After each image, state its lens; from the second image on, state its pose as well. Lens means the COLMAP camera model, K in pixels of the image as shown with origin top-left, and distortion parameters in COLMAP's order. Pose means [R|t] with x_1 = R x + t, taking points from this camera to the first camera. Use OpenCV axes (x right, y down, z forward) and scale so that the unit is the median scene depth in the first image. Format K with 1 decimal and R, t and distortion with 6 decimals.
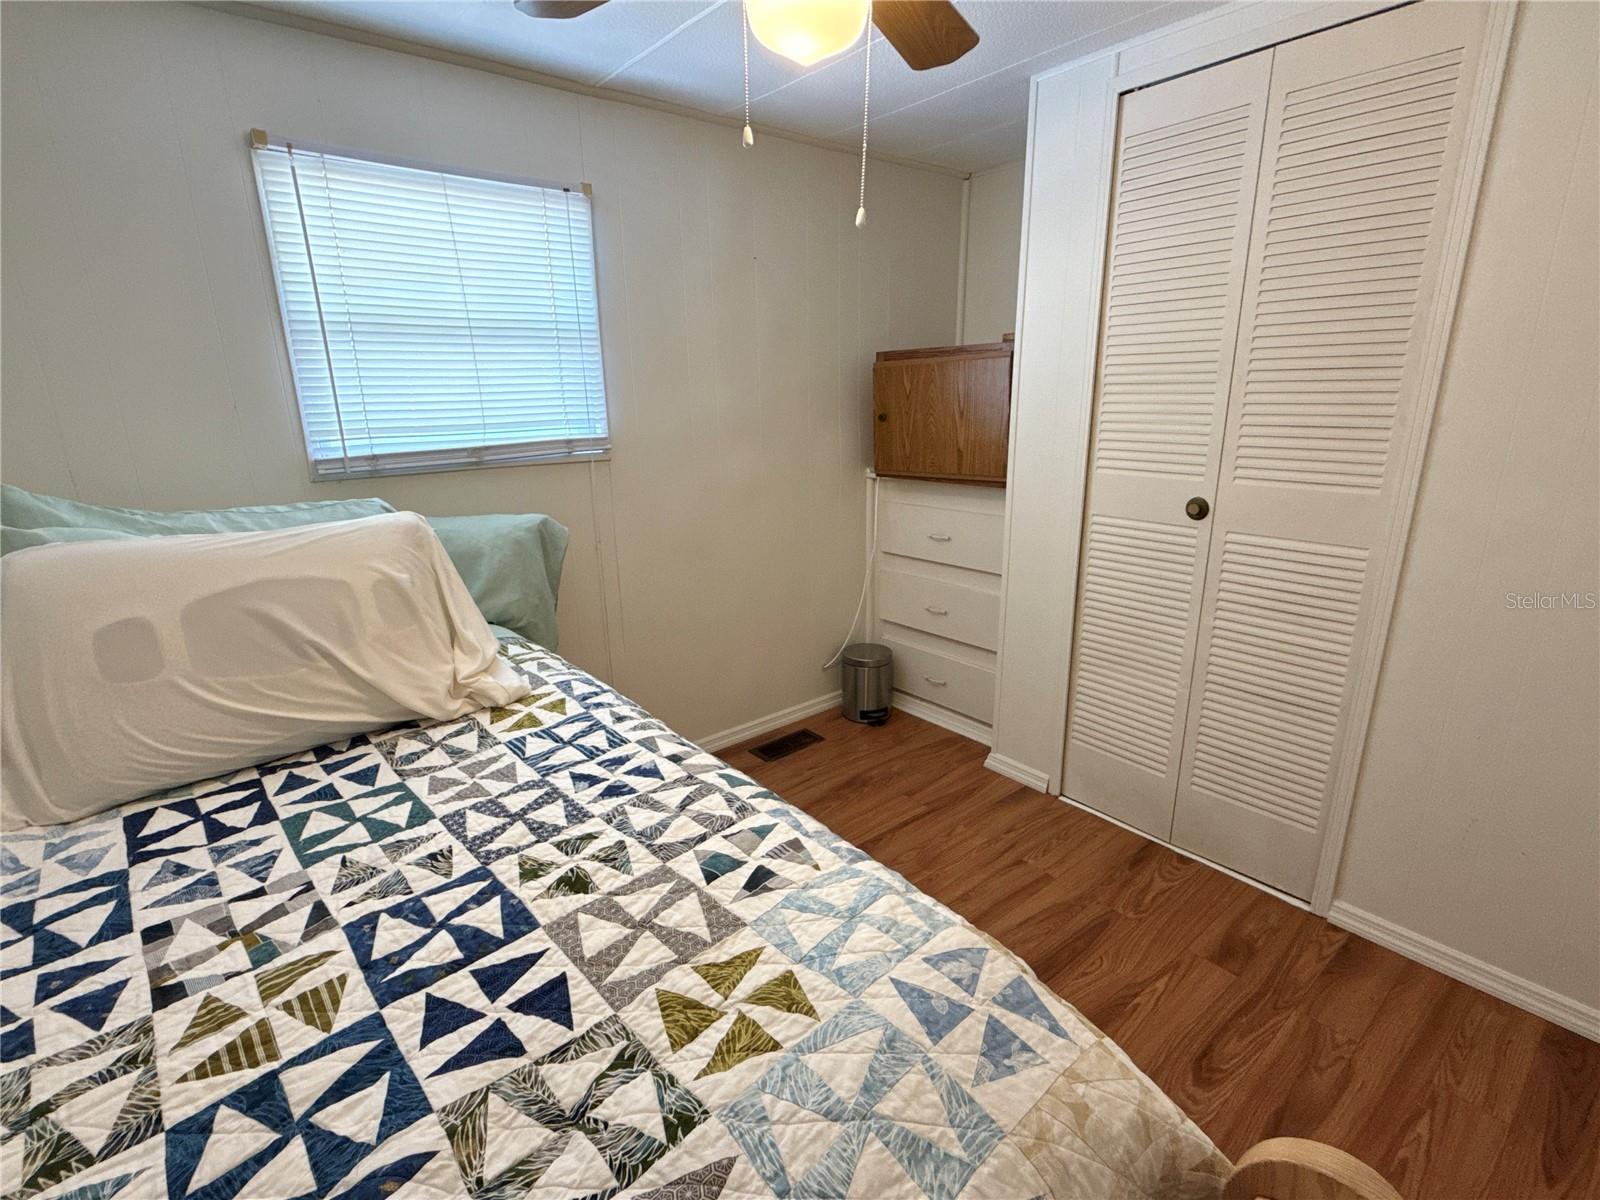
lens RADIAL K [[752.5, 0, 800.0], [0, 752.5, 600.0], [0, 0, 1]] dist [0.000091, -0.000106]
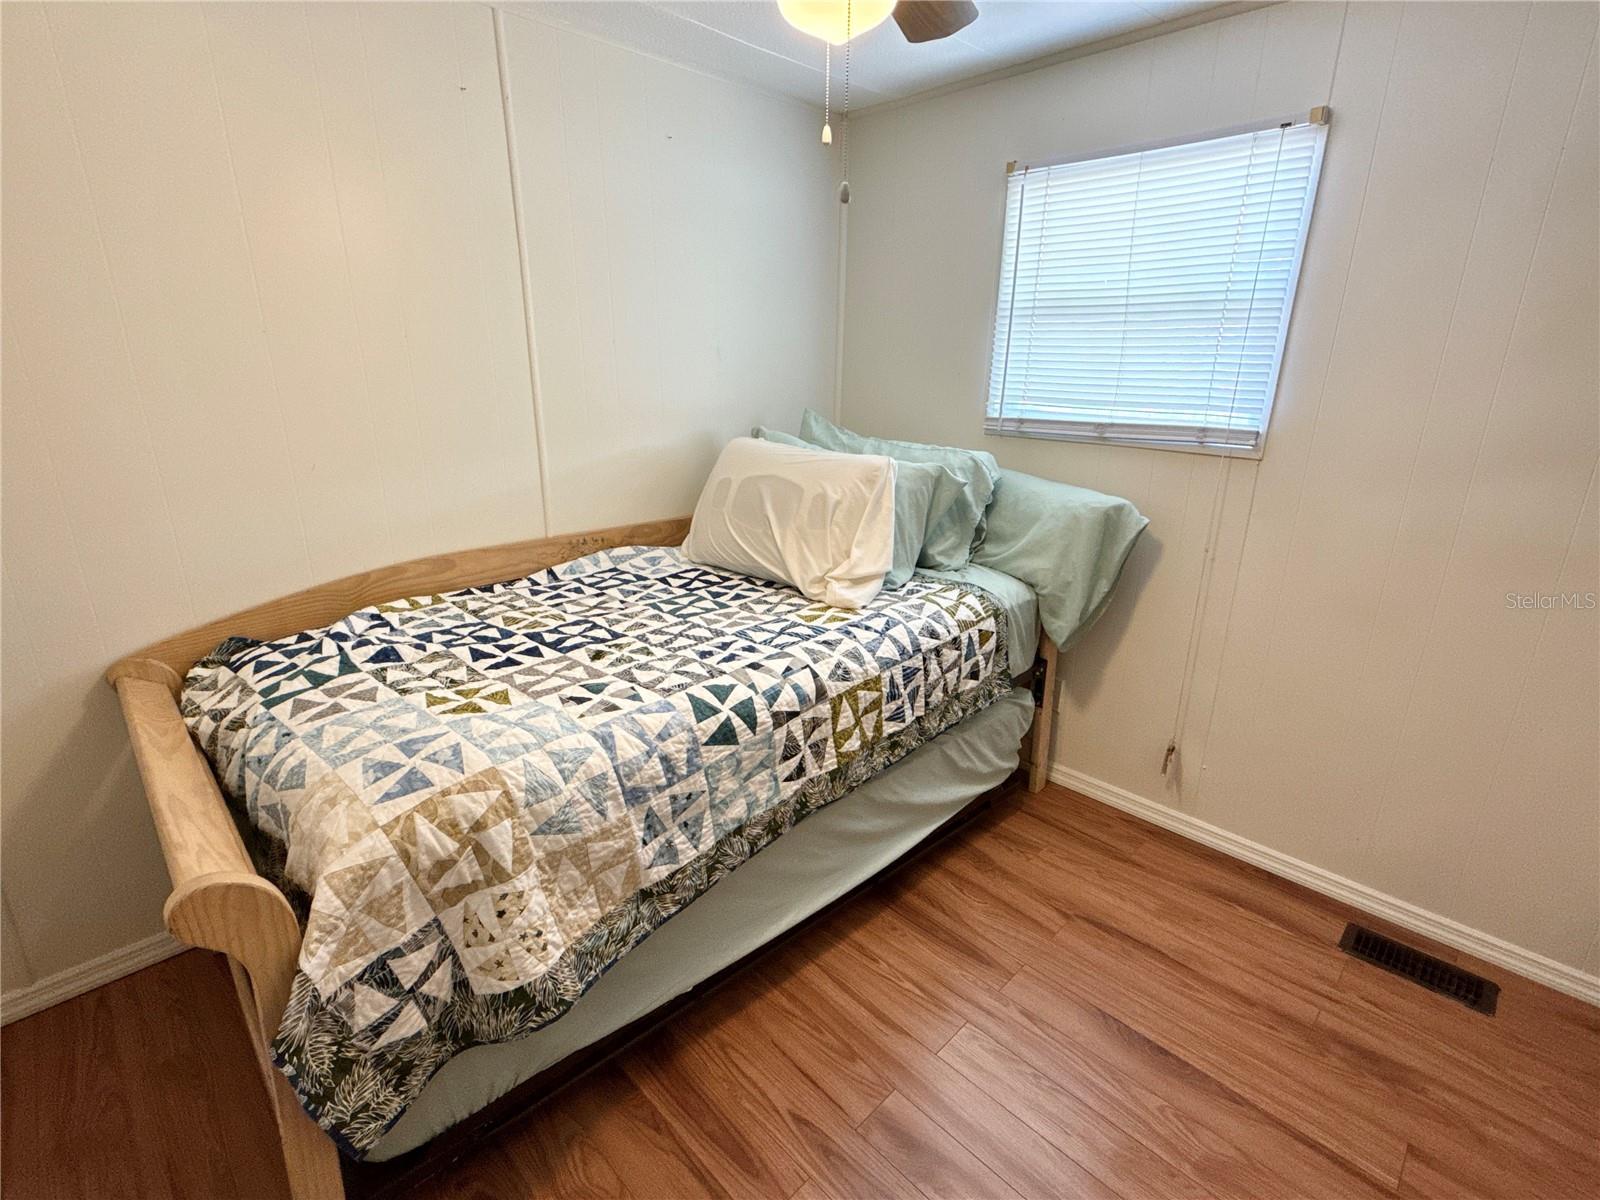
lens RADIAL K [[752.5, 0, 800.0], [0, 752.5, 600.0], [0, 0, 1]] dist [0.000091, -0.000106]
pose [[0.098011, 0.324962, -0.940635, 1.073031], [-0.281121, 0.915731, 0.287067, -0.297225], [0.954654, 0.236297, 0.181106, 0.880835]]
